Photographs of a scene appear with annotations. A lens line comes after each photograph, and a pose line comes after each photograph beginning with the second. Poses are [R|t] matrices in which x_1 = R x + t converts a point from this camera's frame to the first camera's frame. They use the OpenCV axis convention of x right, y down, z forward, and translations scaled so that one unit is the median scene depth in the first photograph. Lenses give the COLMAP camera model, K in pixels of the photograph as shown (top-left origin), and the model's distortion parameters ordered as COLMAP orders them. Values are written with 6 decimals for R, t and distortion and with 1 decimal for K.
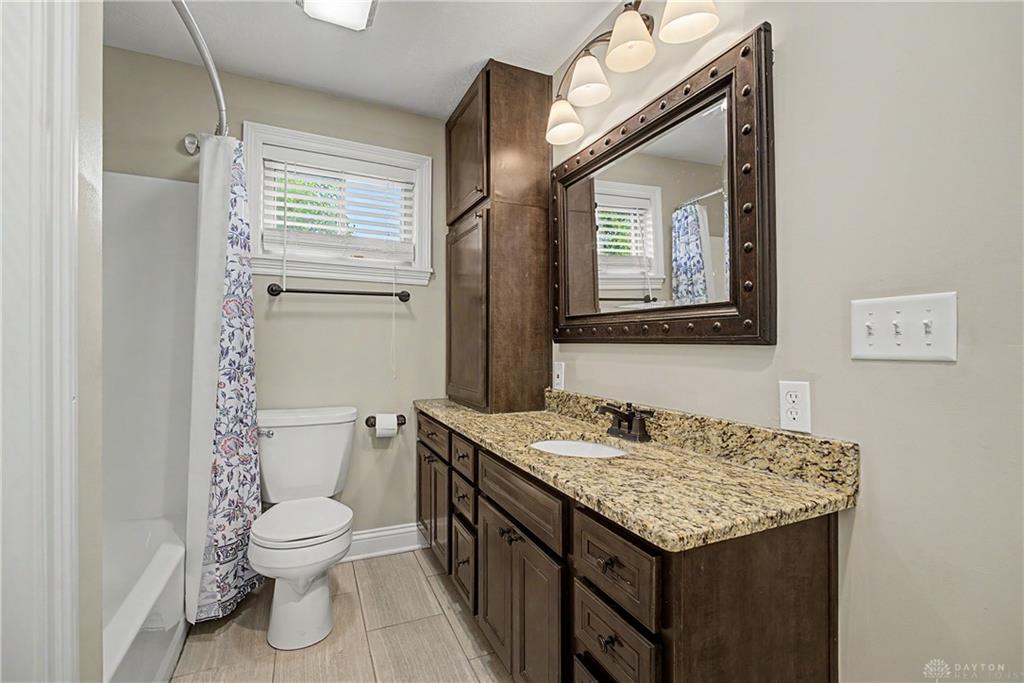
lens RADIAL K [[450.8, 0, 512.7], [0, 450.8, 342.9], [0, 0, 1]] dist [-0.008047, 0.000245]
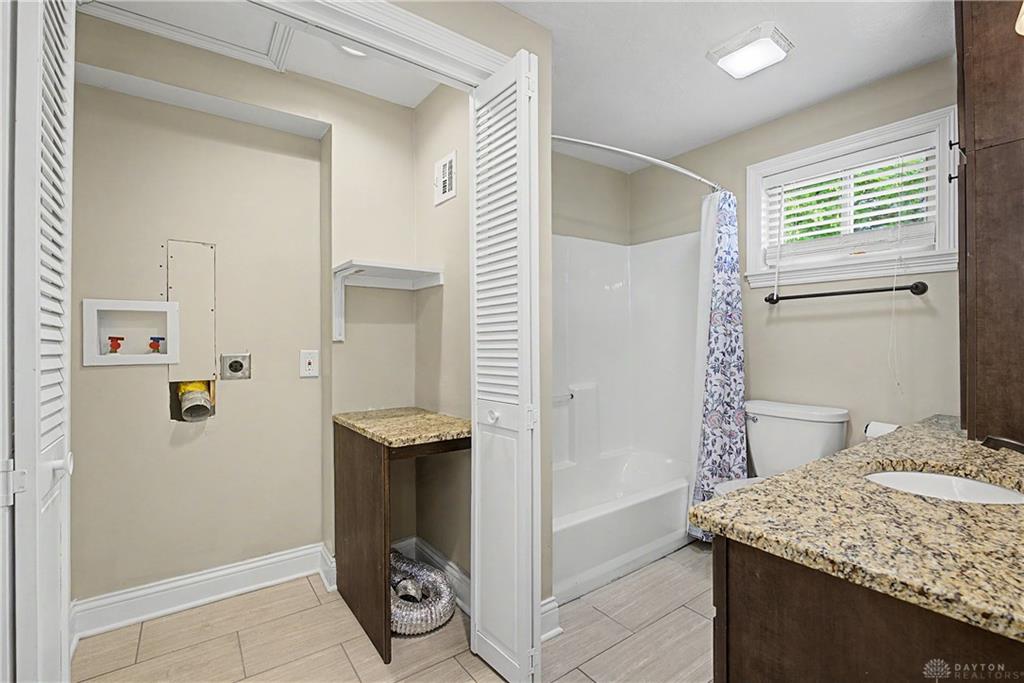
lens RADIAL K [[450.8, 0, 512.7], [0, 450.8, 342.9], [0, 0, 1]] dist [-0.008047, 0.000245]
pose [[0.196316, -0.006647, -0.980518, 0.588979], [0.003517, 0.999975, -0.006075, 0.001094], [0.980534, -0.002256, 0.196335, 0.134603]]
